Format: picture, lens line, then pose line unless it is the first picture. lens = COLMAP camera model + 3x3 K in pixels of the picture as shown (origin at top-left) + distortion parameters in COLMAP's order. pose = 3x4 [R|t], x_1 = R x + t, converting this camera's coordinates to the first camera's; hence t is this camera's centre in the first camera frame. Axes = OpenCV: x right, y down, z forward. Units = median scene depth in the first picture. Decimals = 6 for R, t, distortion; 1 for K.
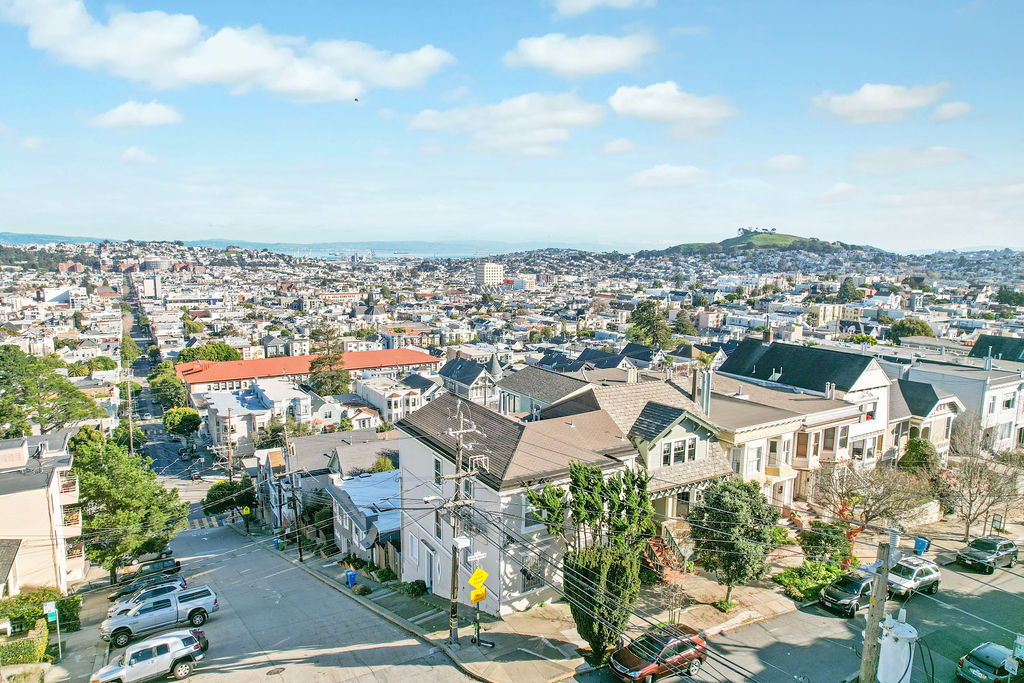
lens RADIAL K [[655.7, 0, 517.6], [0, 655.7, 350.0], [0, 0, 1]] dist [-0.077314, 0.081559]
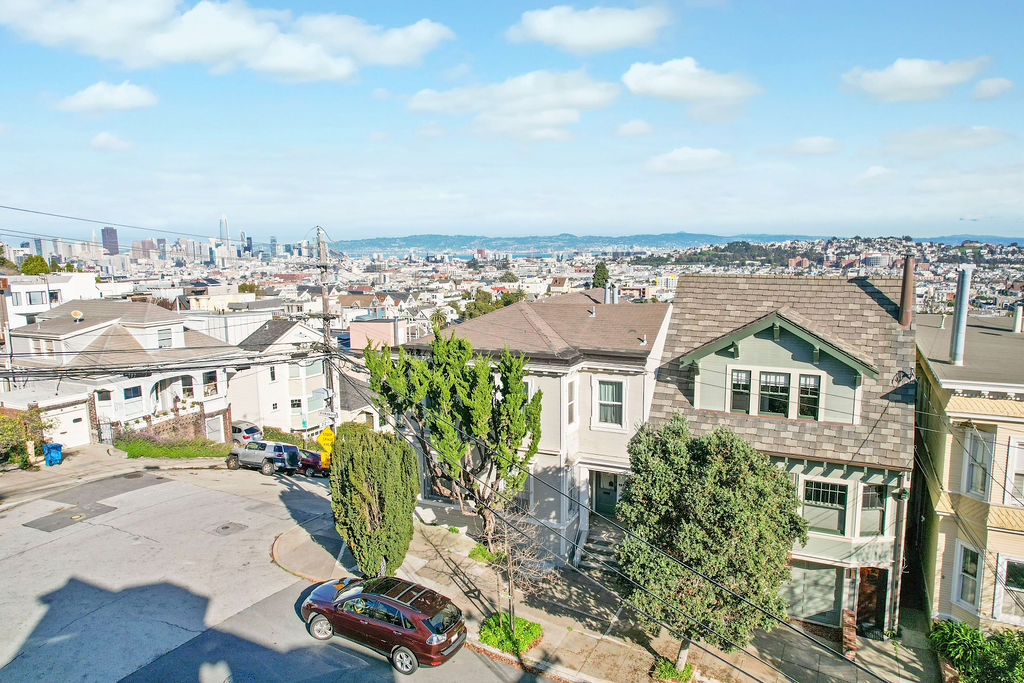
lens RADIAL K [[681.5, 0, 513.2], [0, 681.5, 340.0], [0, 0, 1]] dist [-0.074987, 0.076529]
pose [[0.526973, 0.099230, -0.844069, 0.052652], [-0.114238, 0.992418, 0.045348, 0.009747], [0.842169, 0.072528, 0.534314, 0.045397]]
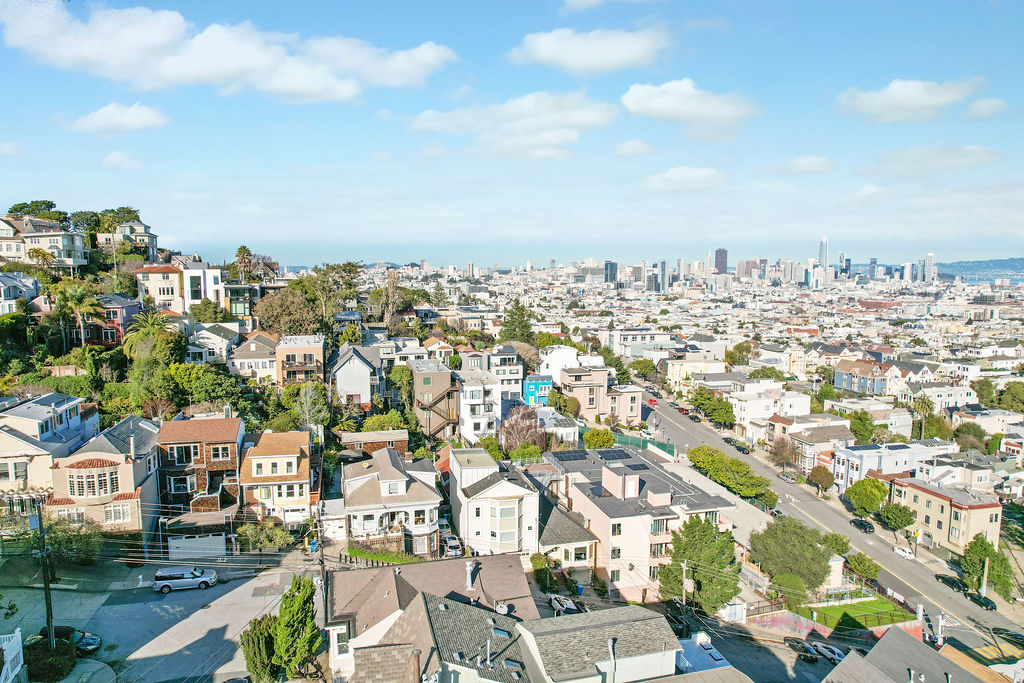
lens RADIAL K [[655.7, 0, 517.6], [0, 655.7, 350.0], [0, 0, 1]] dist [-0.077314, 0.081559]
pose [[-0.281468, 0.106731, -0.953617, 0.088038], [-0.155101, 0.975667, 0.154978, -0.043598], [0.946953, 0.191529, -0.258065, 0.118431]]
